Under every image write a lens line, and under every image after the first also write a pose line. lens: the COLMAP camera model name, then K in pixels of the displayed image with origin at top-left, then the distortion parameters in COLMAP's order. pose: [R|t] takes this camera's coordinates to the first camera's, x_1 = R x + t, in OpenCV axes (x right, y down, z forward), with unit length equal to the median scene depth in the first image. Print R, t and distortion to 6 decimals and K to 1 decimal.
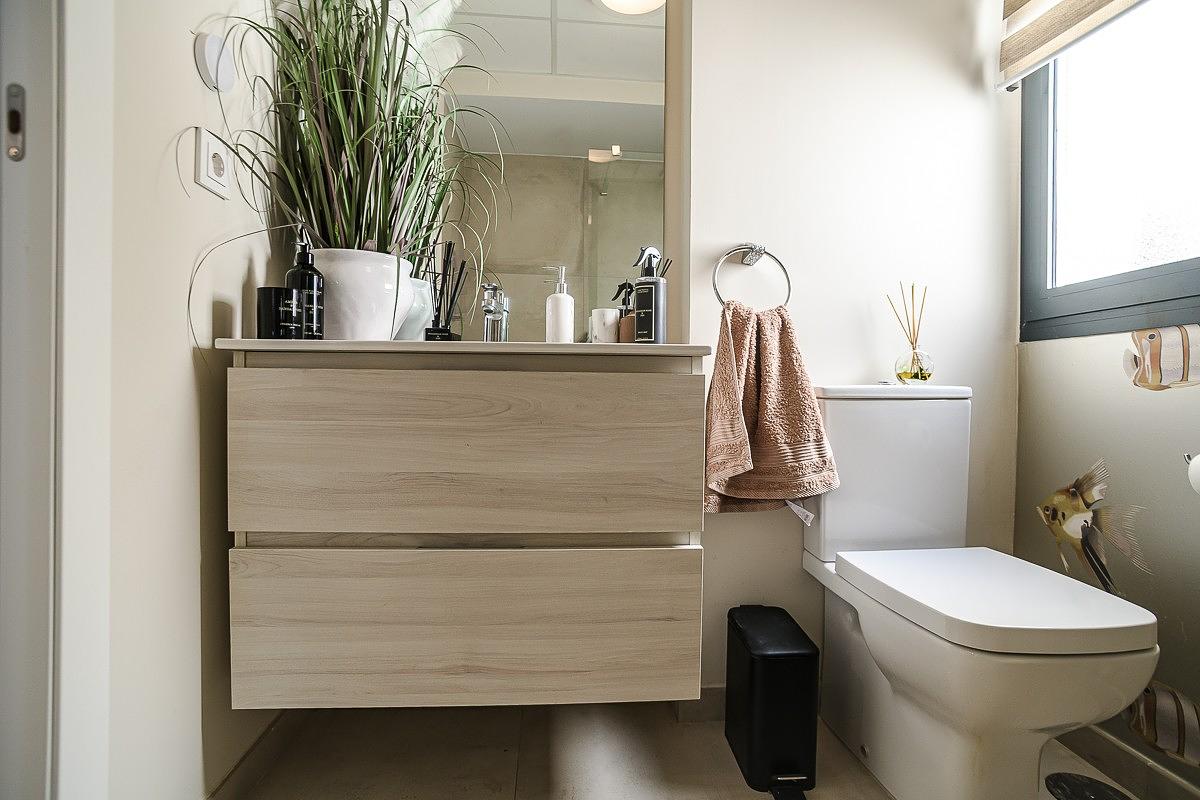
lens RADIAL K [[602.8, 0, 593.4], [0, 602.8, 420.2], [0, 0, 1]] dist [-0.072728, 0.035238]
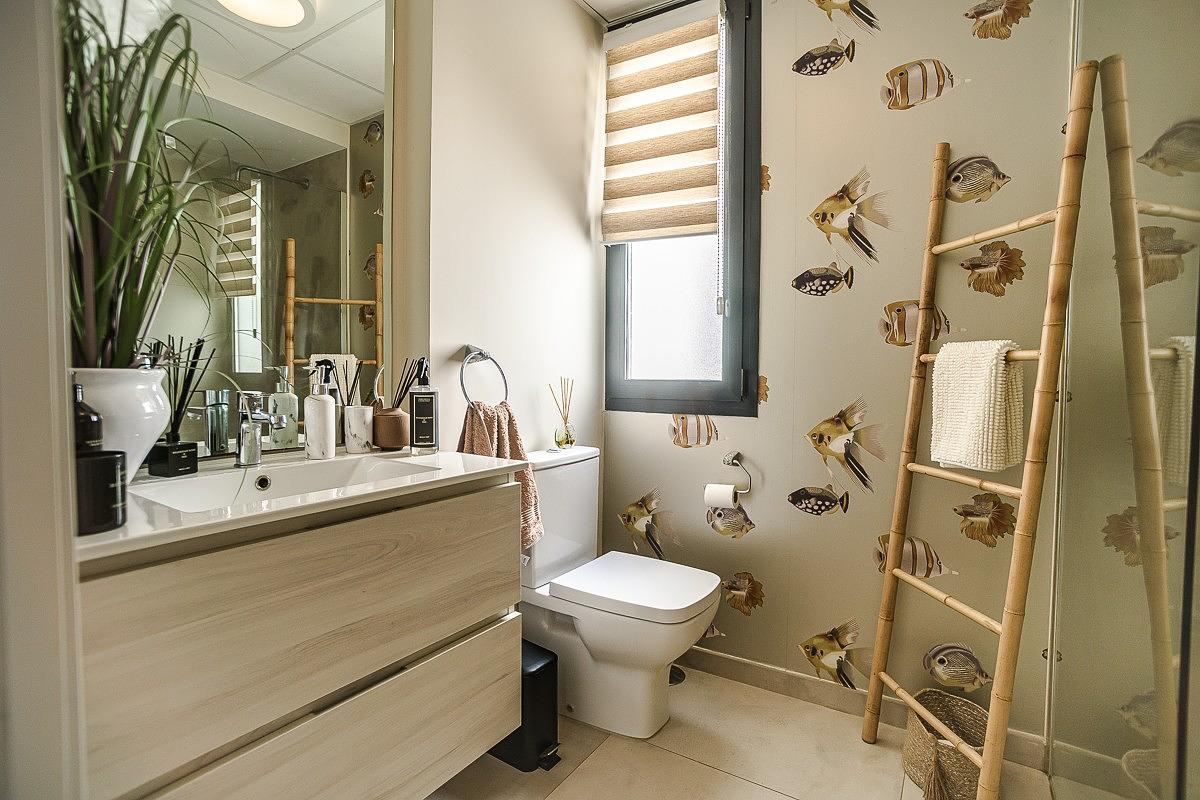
lens RADIAL K [[602.8, 0, 593.4], [0, 602.8, 420.2], [0, 0, 1]] dist [-0.072728, 0.035238]
pose [[0.602009, -0.075698, 0.794893, -0.607849], [0.029925, 0.996936, 0.072275, -0.247653], [-0.797928, -0.019723, 0.602430, 0.084798]]
